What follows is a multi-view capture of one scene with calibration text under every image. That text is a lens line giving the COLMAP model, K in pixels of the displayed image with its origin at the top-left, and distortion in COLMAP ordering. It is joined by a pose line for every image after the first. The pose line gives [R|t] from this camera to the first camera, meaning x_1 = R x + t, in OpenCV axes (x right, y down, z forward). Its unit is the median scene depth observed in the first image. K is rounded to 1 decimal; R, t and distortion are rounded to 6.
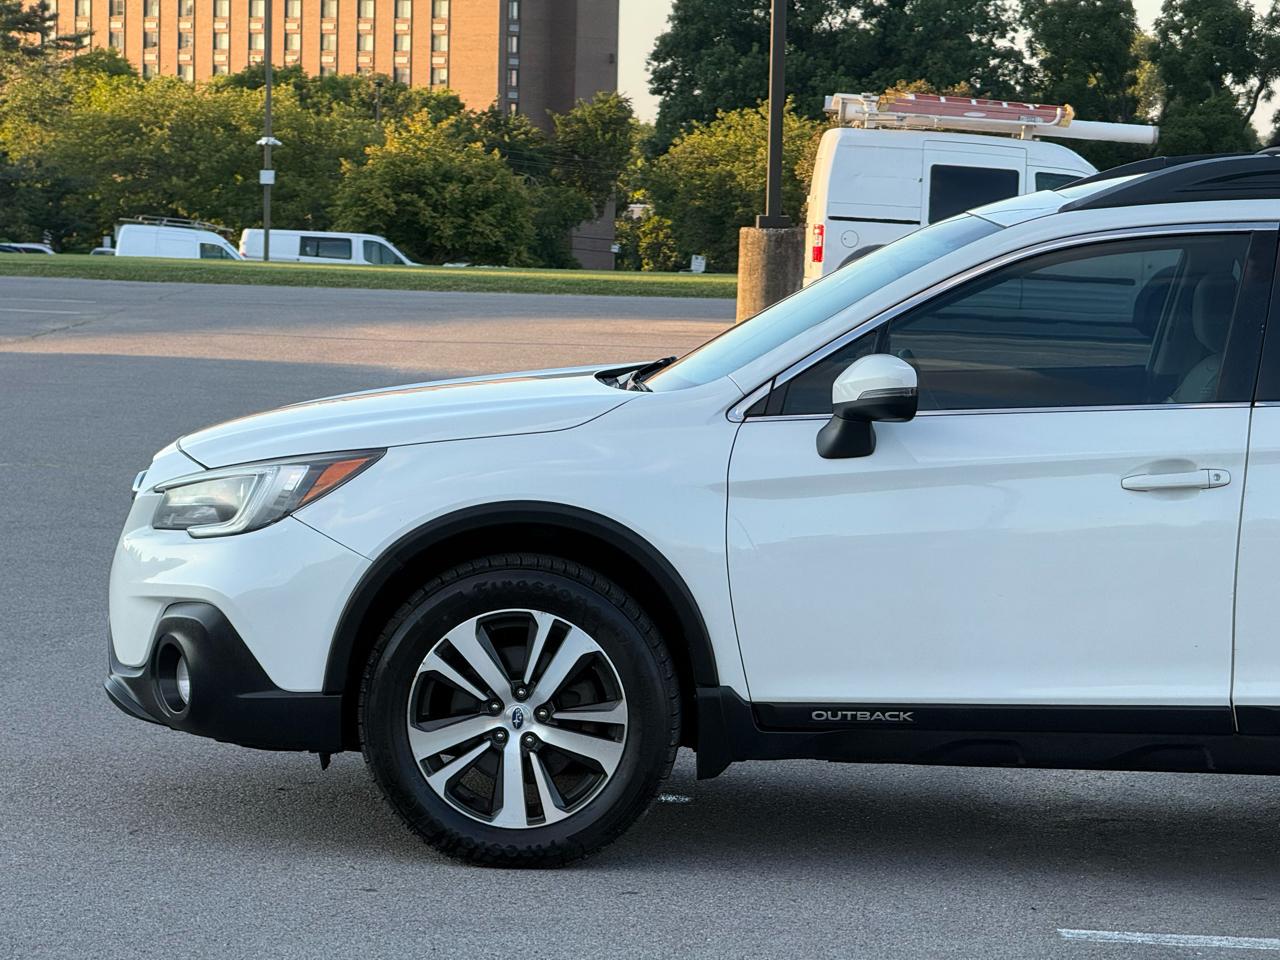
lens RADIAL K [[5239.2, 0, 644.5], [0, 5239.2, 488.4], [0, 0, 1]] dist [0.464435, 0.000000]
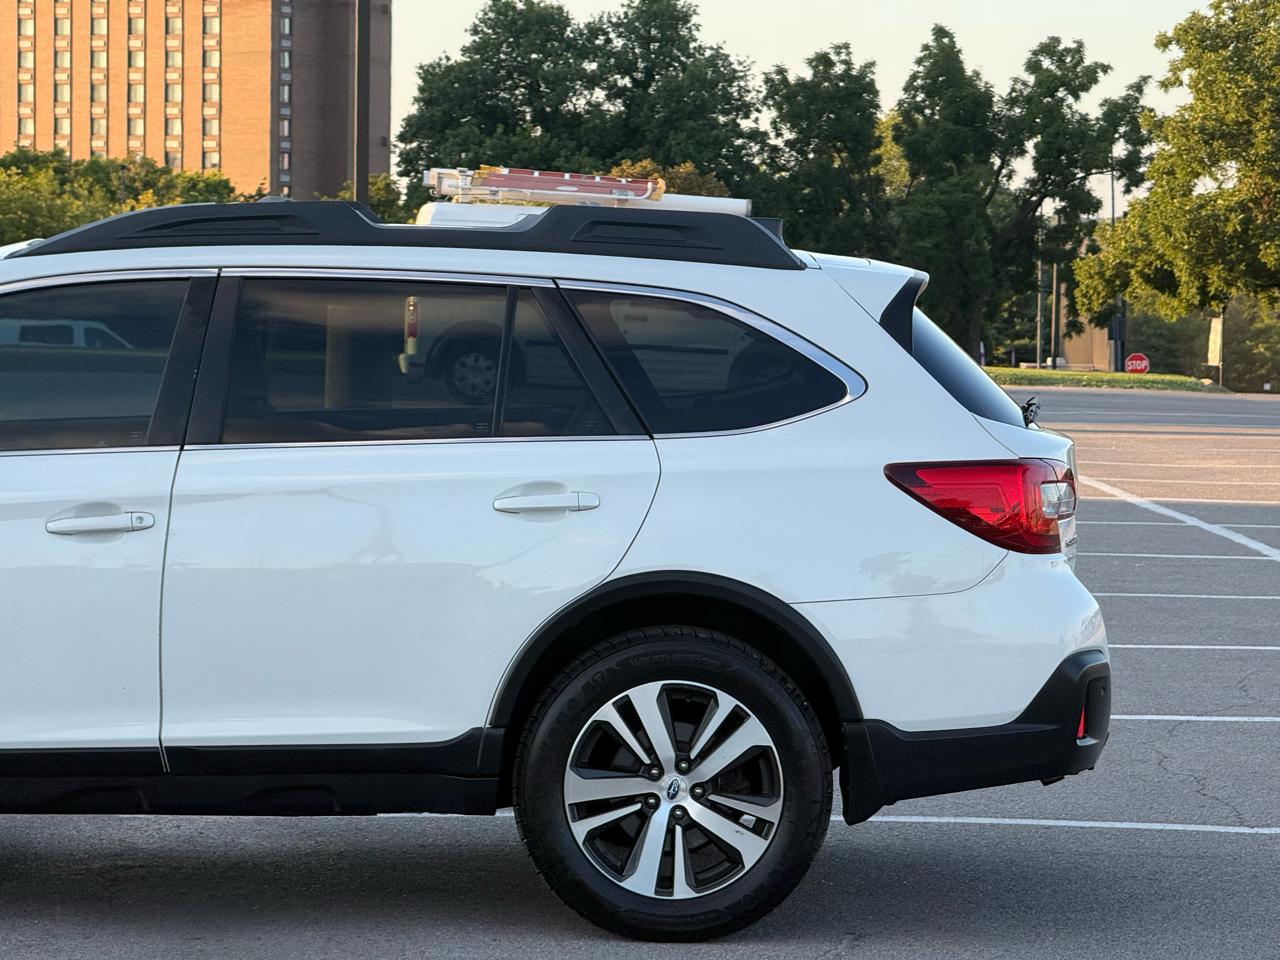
lens RADIAL K [[5239.2, 0, 634.8], [0, 5239.2, 474.4], [0, 0, 1]] dist [0.464435, 0.000000]
pose [[0.999317, -0.009082, 0.035808, 0.038802], [0.009737, 0.999788, -0.018165, 0.001943], [-0.035636, 0.018502, 0.999194, -0.002446]]
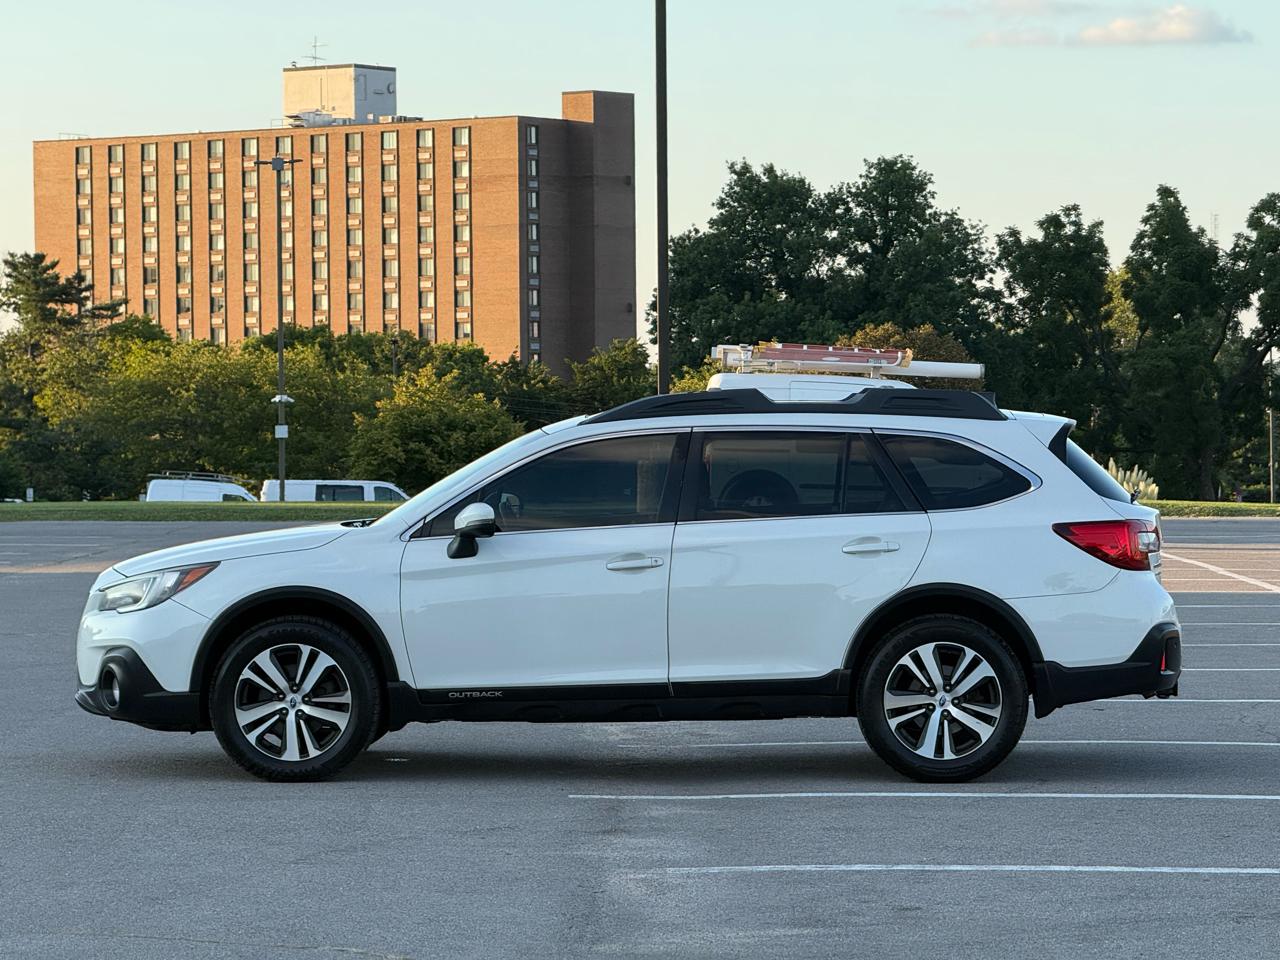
lens RADIAL K [[5239.2, 0, 635.3], [0, 5239.2, 483.5], [0, 0, 1]] dist [0.464435, 0.000000]
pose [[0.999436, -0.032166, -0.009606, 0.027906], [0.031674, 0.998362, -0.047648, 0.013860], [0.011123, 0.047317, 0.998818, -0.207657]]
